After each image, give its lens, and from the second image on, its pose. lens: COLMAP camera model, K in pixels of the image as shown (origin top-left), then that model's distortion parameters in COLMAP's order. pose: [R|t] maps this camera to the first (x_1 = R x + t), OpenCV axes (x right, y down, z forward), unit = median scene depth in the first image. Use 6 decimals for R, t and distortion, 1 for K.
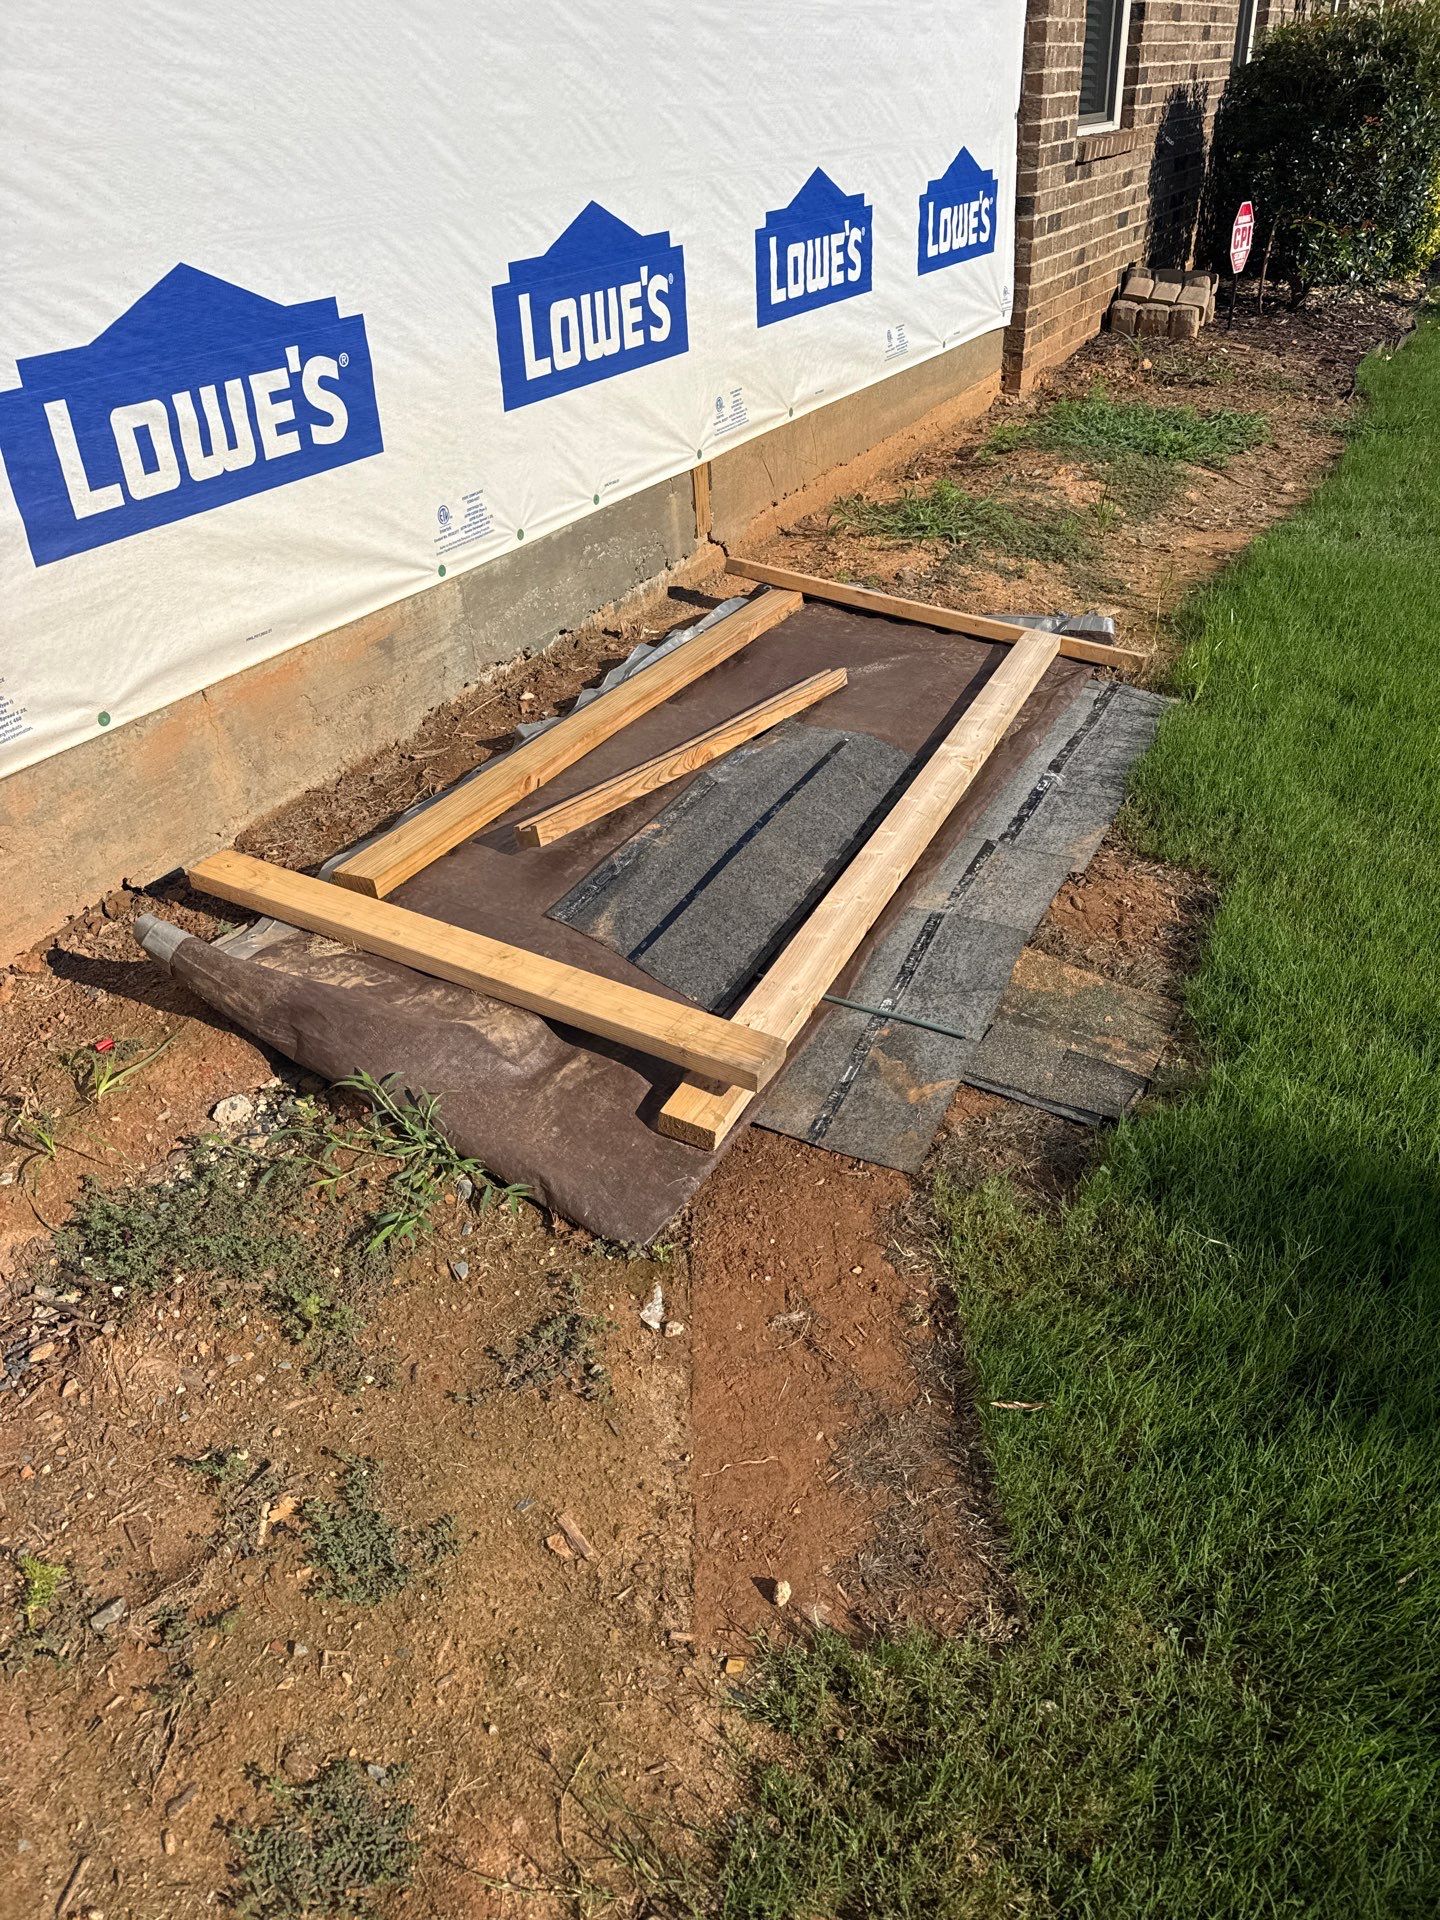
lens RADIAL K [[1383.9, 0, 716.8], [0, 1383.9, 957.2], [0, 0, 1]] dist [-0.028303, 0.011353]
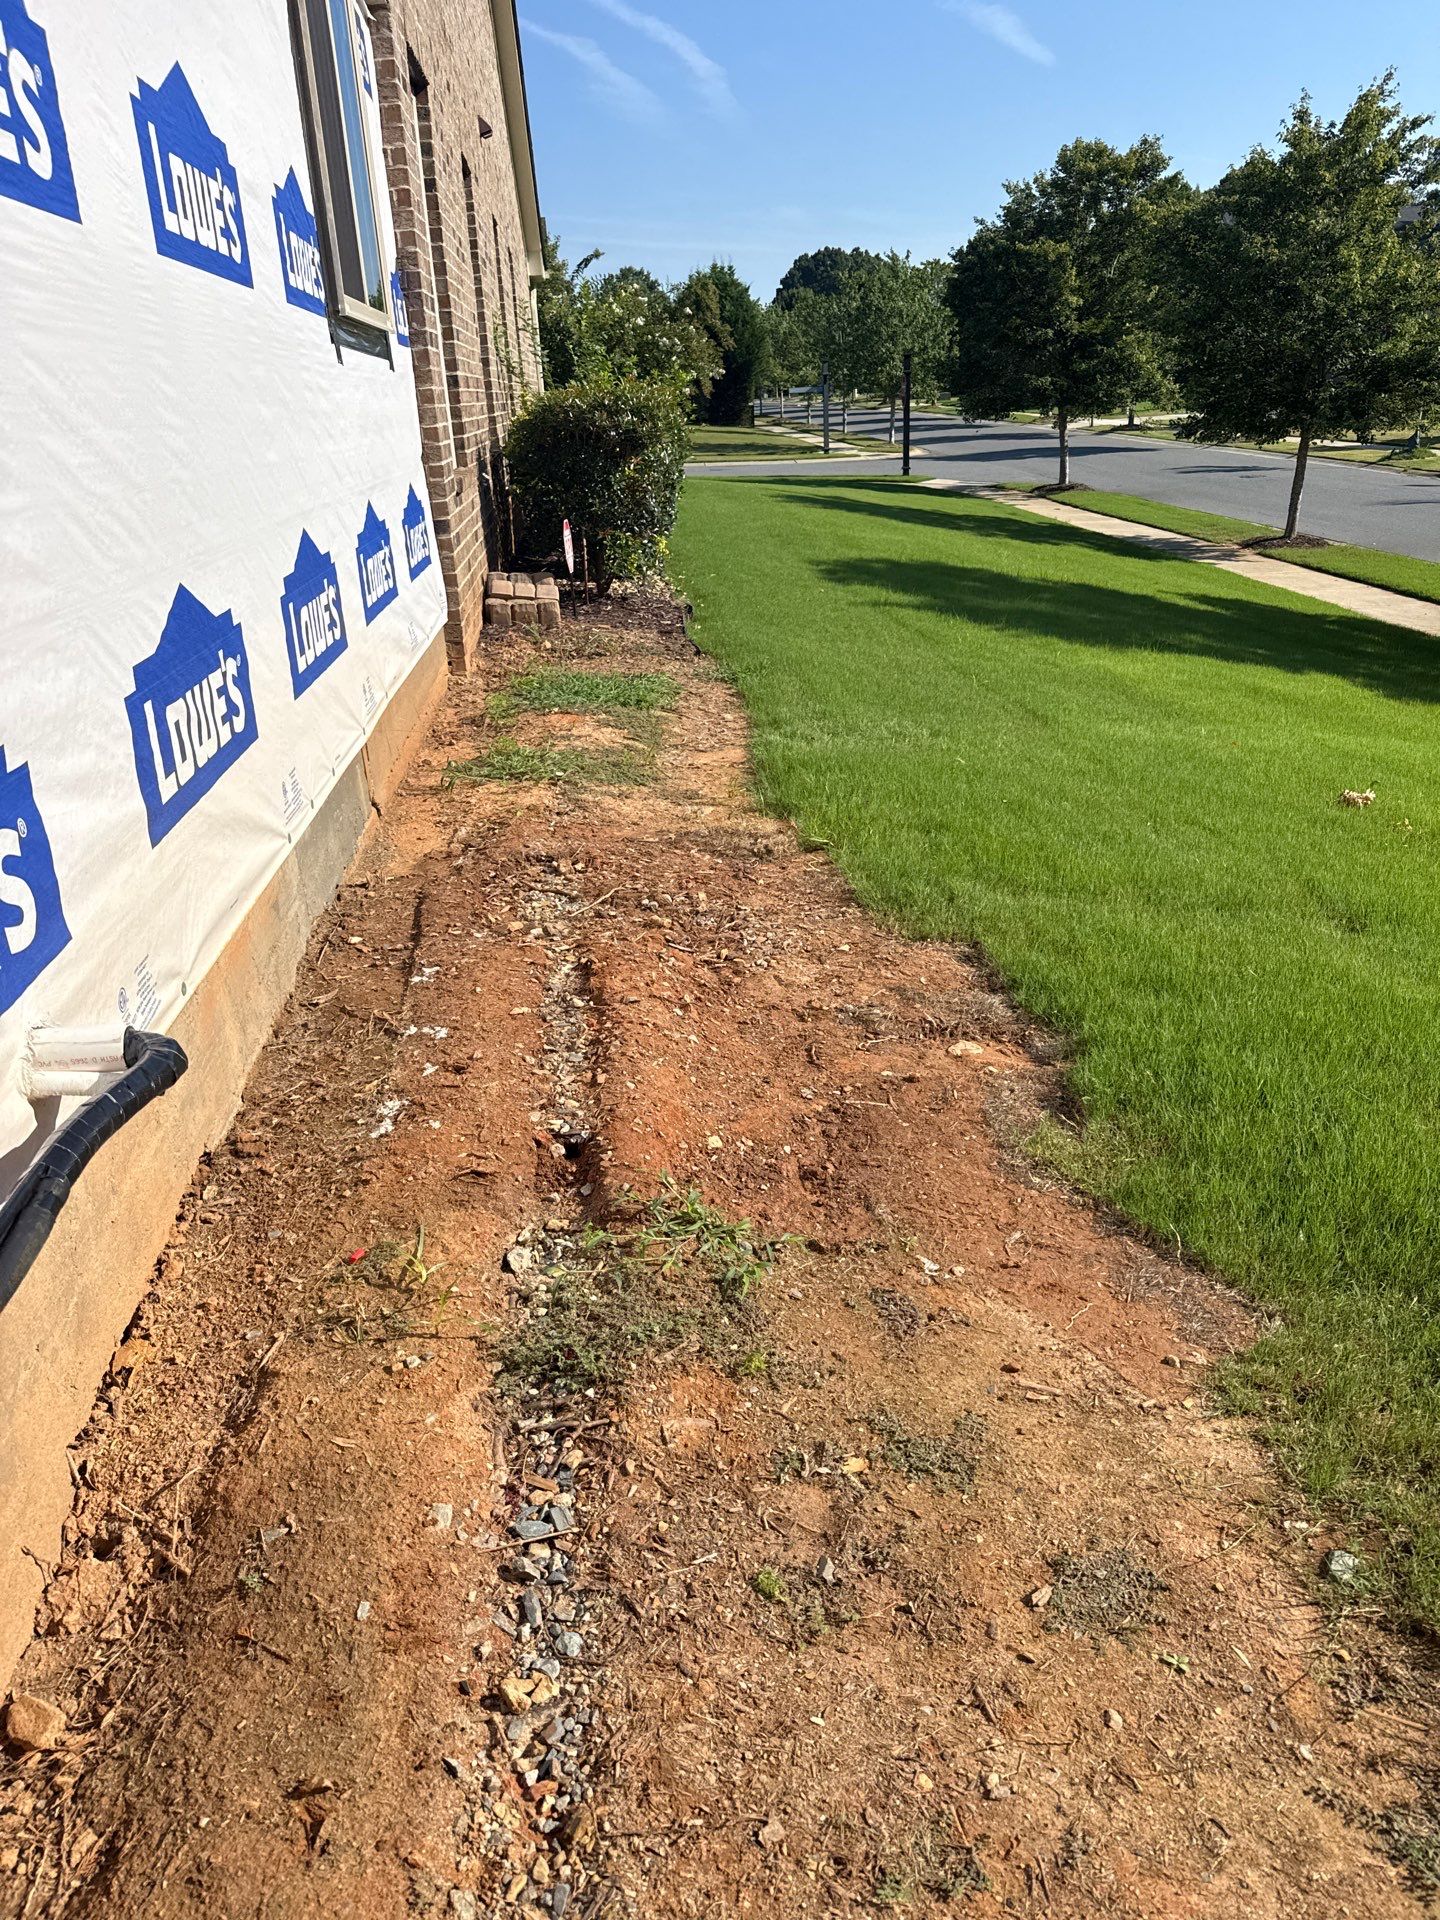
lens RADIAL K [[1383.9, 0, 713.8], [0, 1383.9, 963.7], [0, 0, 1]] dist [-0.028303, 0.011353]
pose [[0.824321, -0.199279, 0.529889, -0.498260], [0.301137, 0.946940, -0.112341, 0.036243], [-0.479386, 0.252174, 0.840593, -0.054499]]
